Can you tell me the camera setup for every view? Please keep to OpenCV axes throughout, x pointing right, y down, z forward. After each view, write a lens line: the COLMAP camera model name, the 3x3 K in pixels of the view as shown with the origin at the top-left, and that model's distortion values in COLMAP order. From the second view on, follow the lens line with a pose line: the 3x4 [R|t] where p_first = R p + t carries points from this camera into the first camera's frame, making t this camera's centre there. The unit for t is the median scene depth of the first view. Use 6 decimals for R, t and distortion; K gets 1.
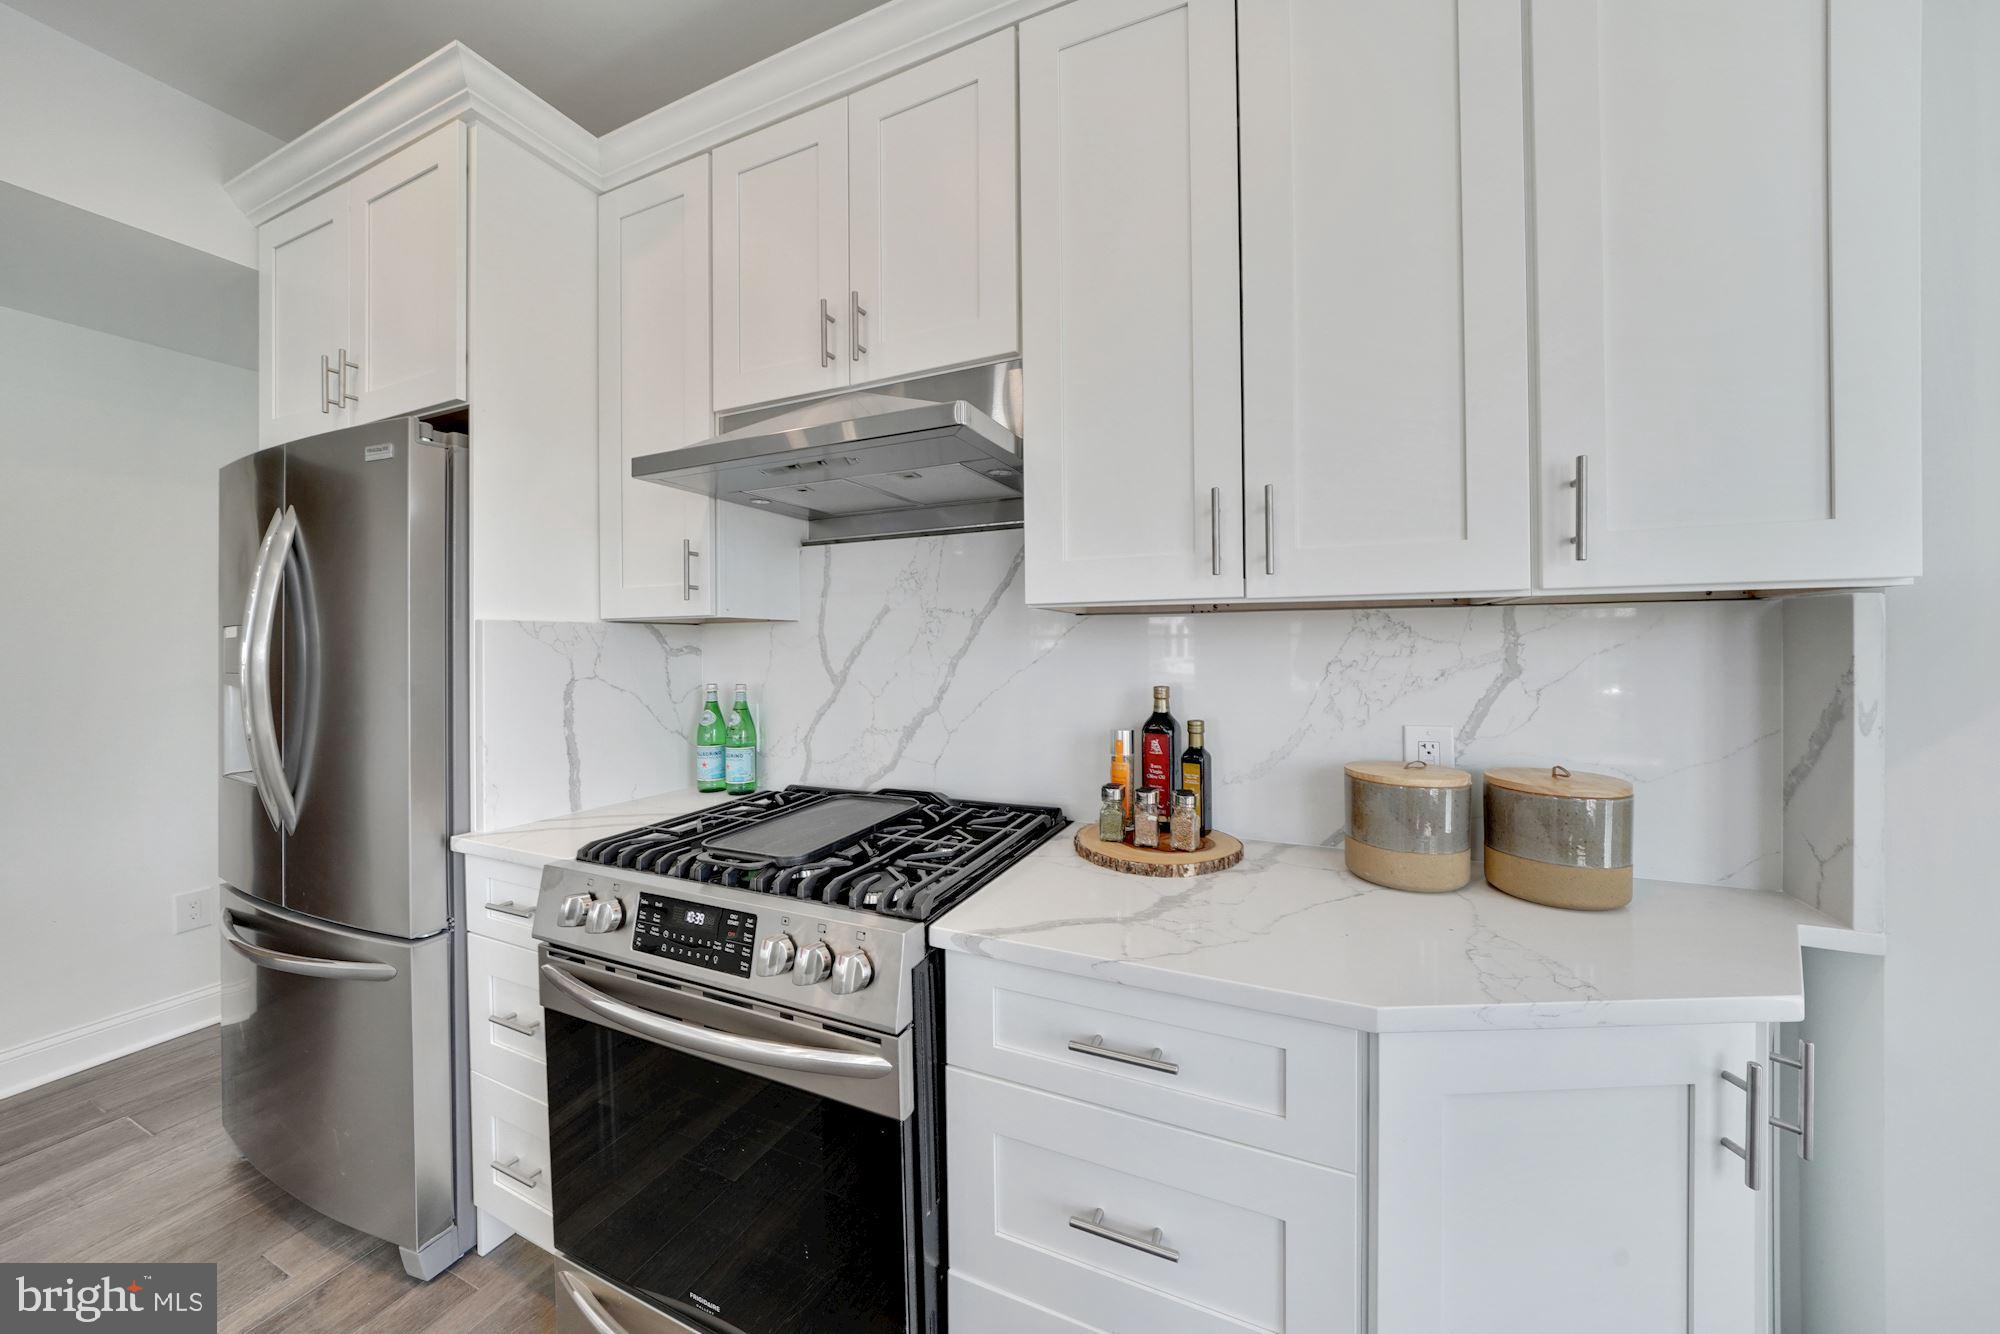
lens RADIAL K [[711.3, 0, 995.6], [0, 711.3, 637.5], [0, 0, 1]] dist [-0.012814, 0.000067]
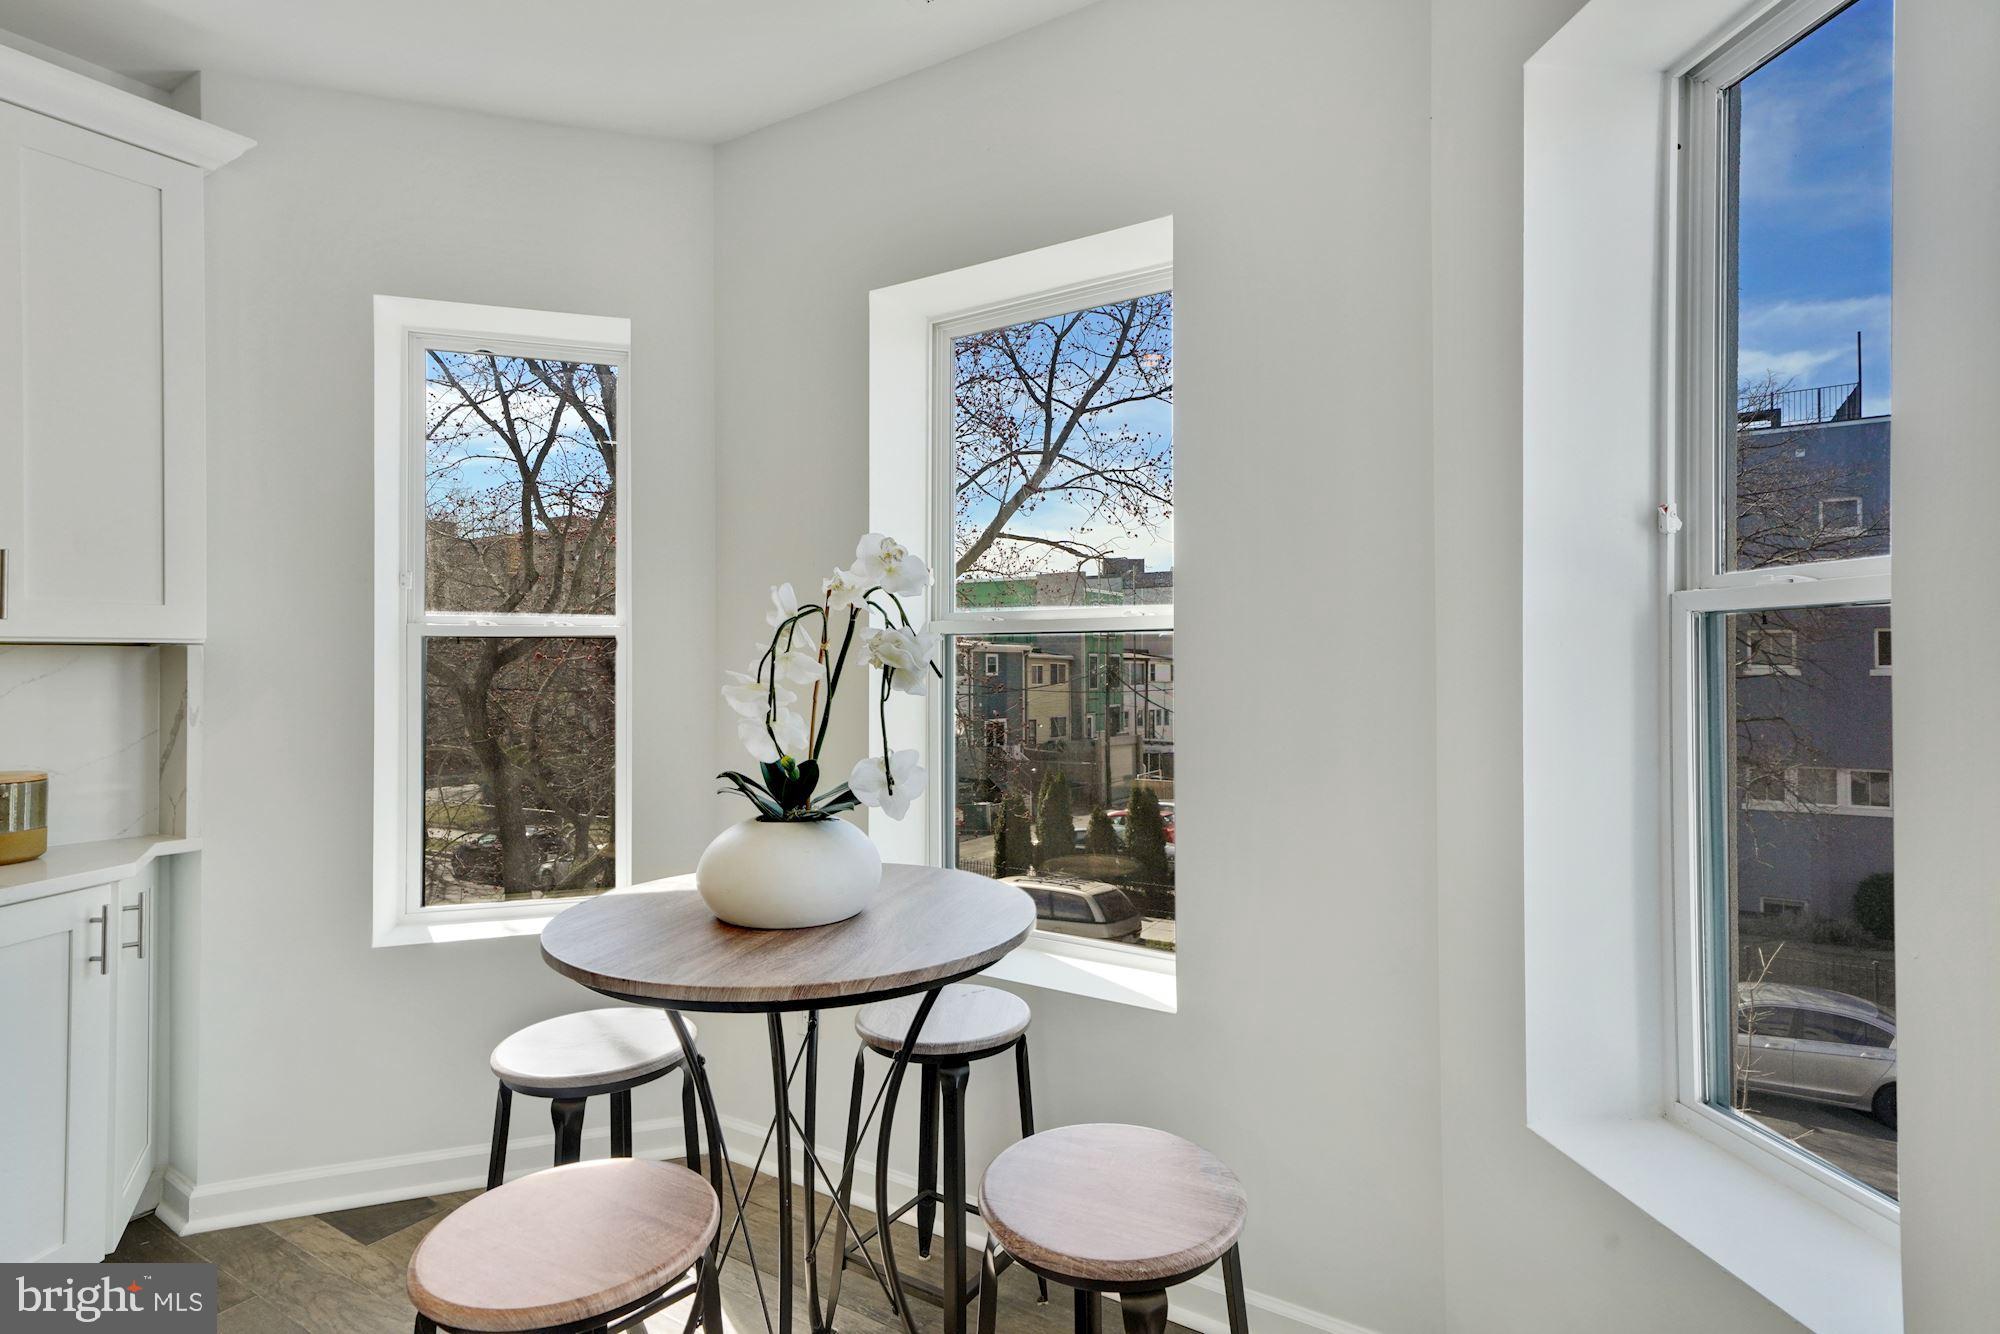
lens RADIAL K [[994.4, 0, 1007.2], [0, 994.4, 665.5], [0, 0, 1]] dist [0.019870, -0.000538]
pose [[0.137703, 0.004872, 0.990462, -0.693183], [-0.001617, 0.999988, -0.004694, -0.003195], [-0.990472, -0.000955, 0.137709, -0.973725]]
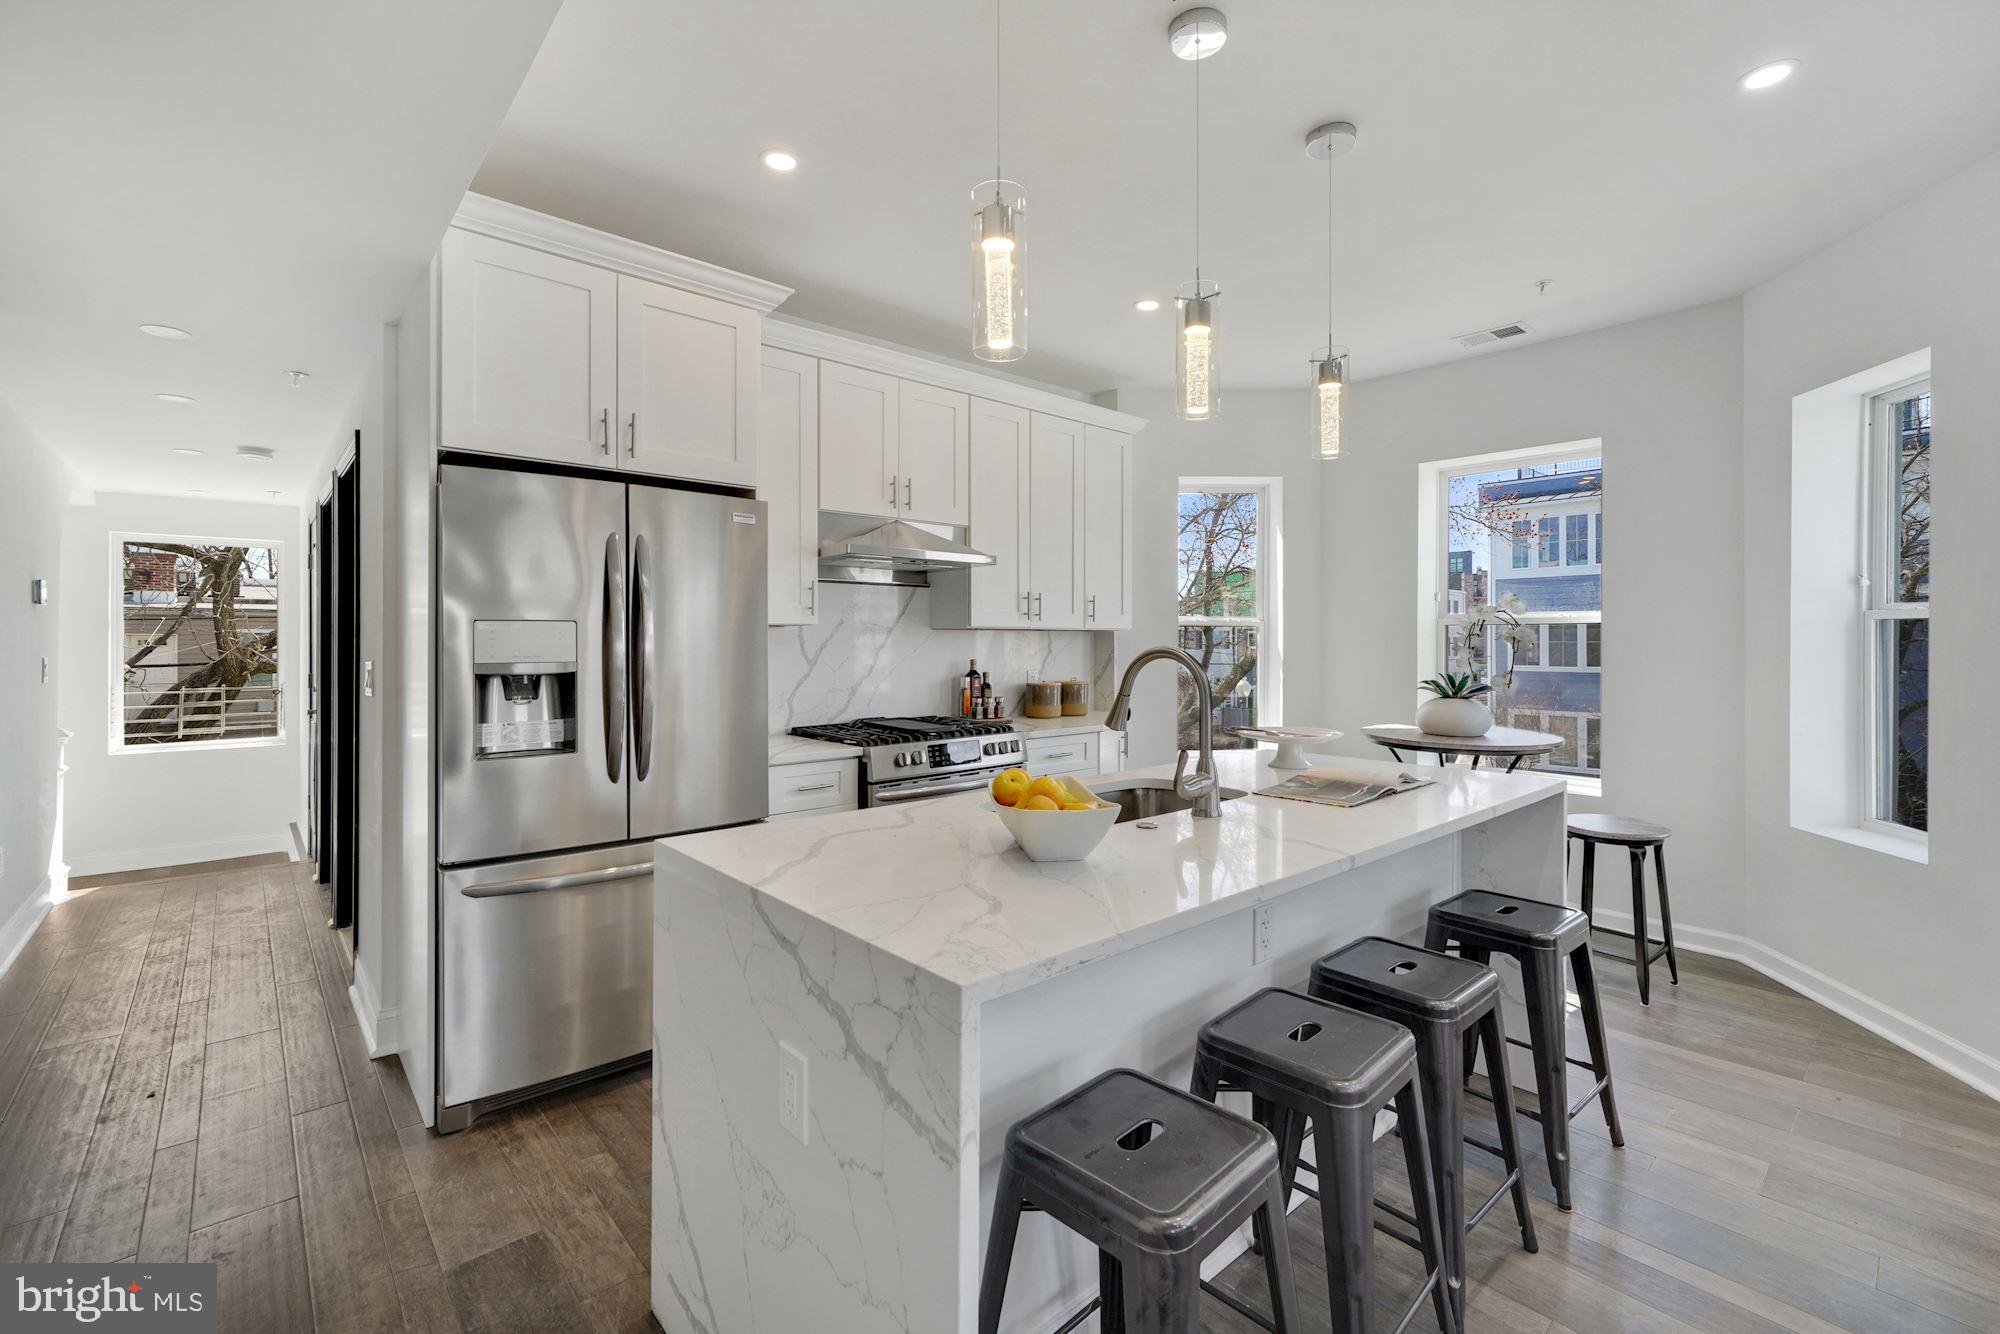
lens RADIAL K [[852.2, 0, 1002.5], [0, 852.2, 649.3], [0, 0, 1]] dist [0.000712, 0.000261]
pose [[0.407351, -0.000526, 0.913271, -2.638577], [-0.007860, 0.999961, 0.004081, 0.022307], [-0.913238, -0.008841, 0.407331, -0.333268]]
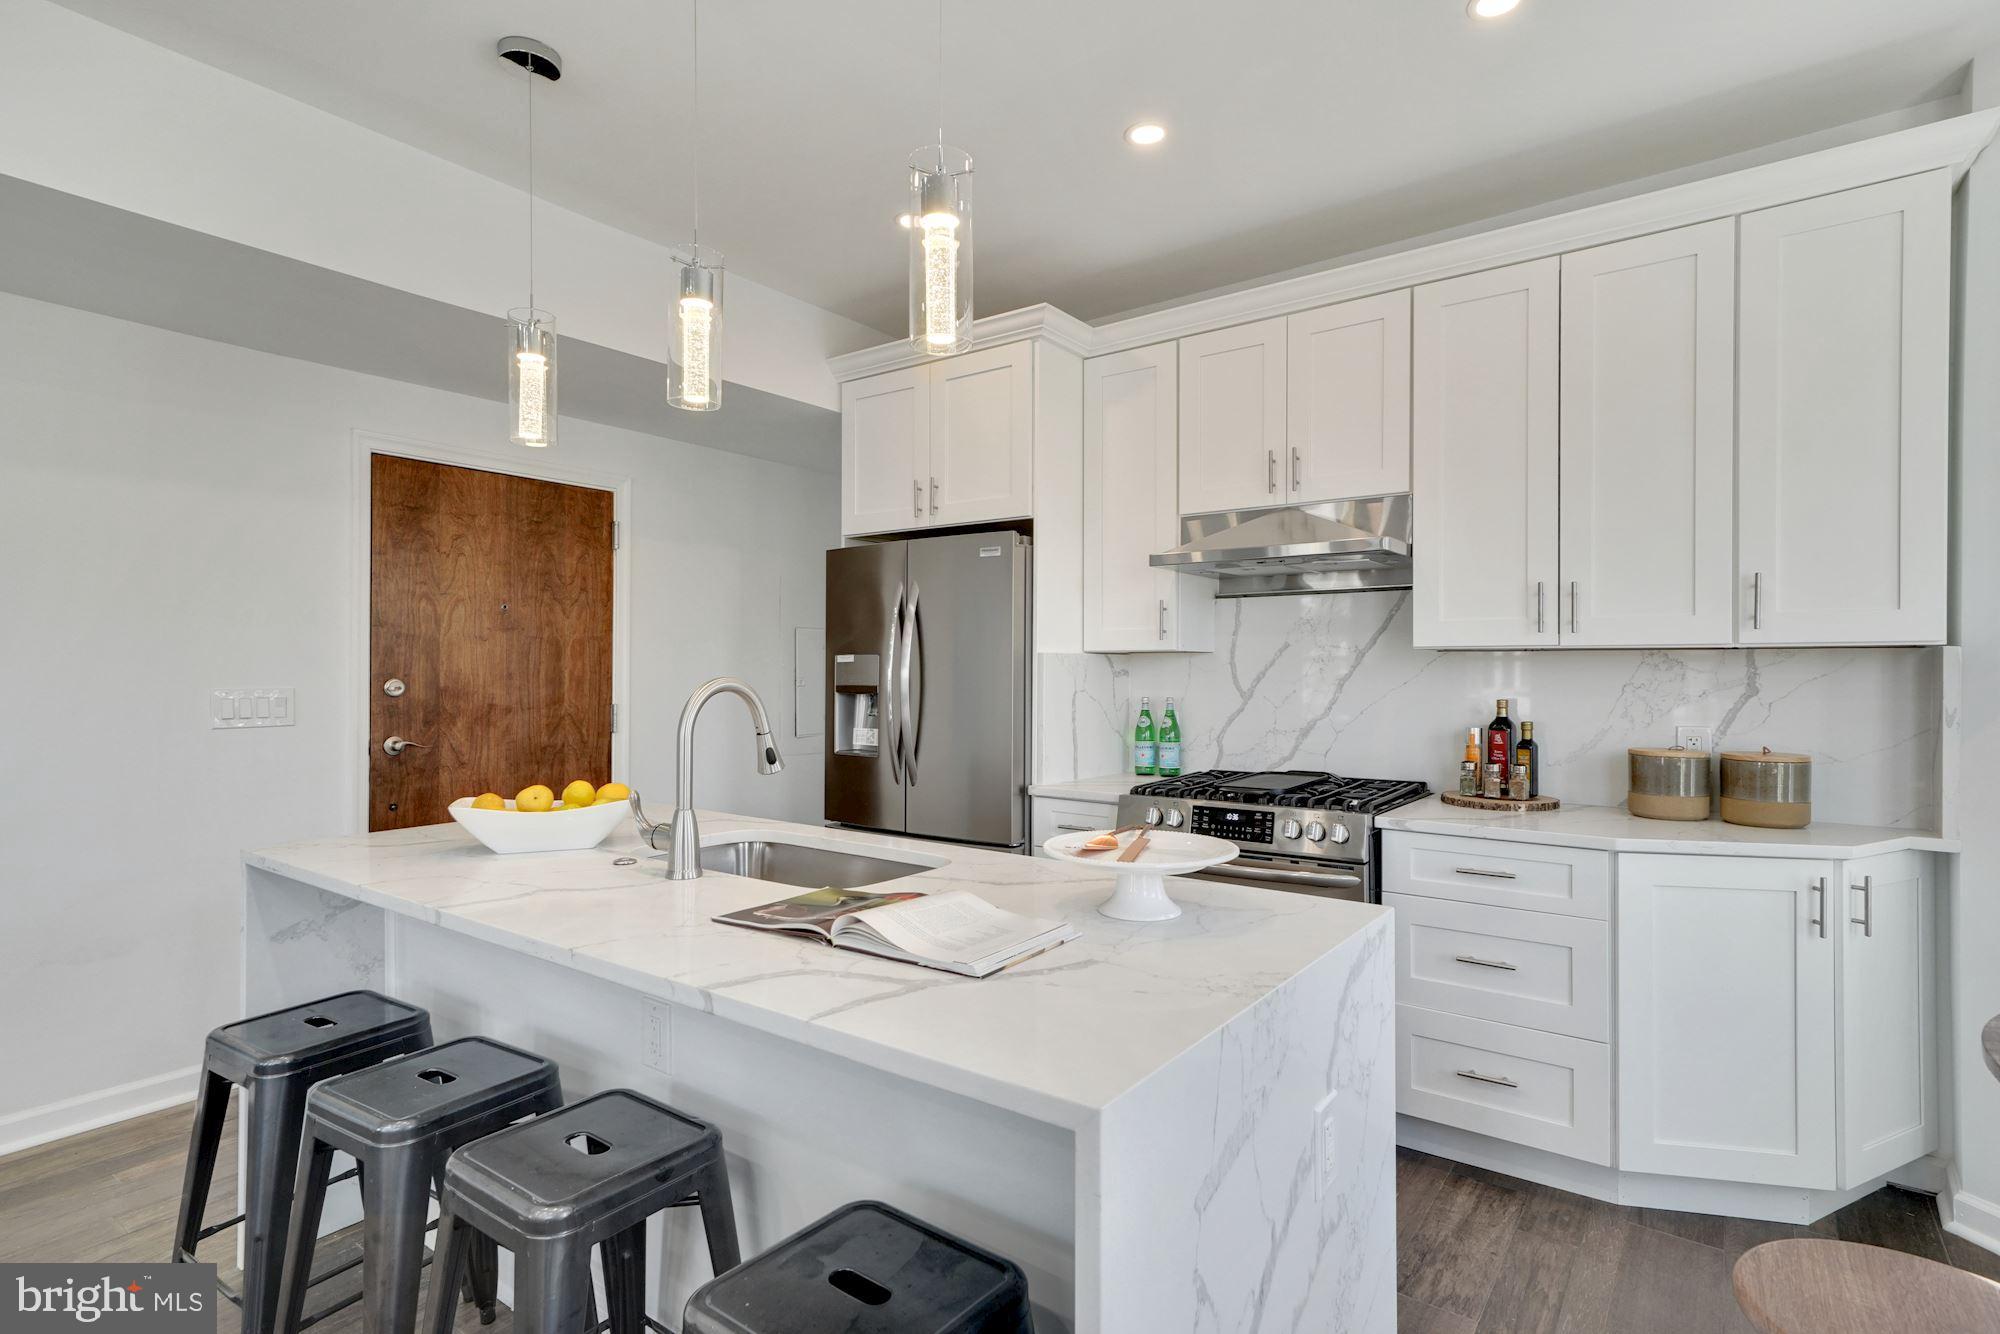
lens RADIAL K [[994.4, 0, 1007.2], [0, 994.4, 665.5], [0, 0, 1]] dist [0.019870, -0.000538]
pose [[0.978037, 0.006611, -0.208326, -0.382251], [-0.004620, 0.999939, 0.010042, -0.021891], [0.208379, -0.008859, 0.978008, -1.399706]]
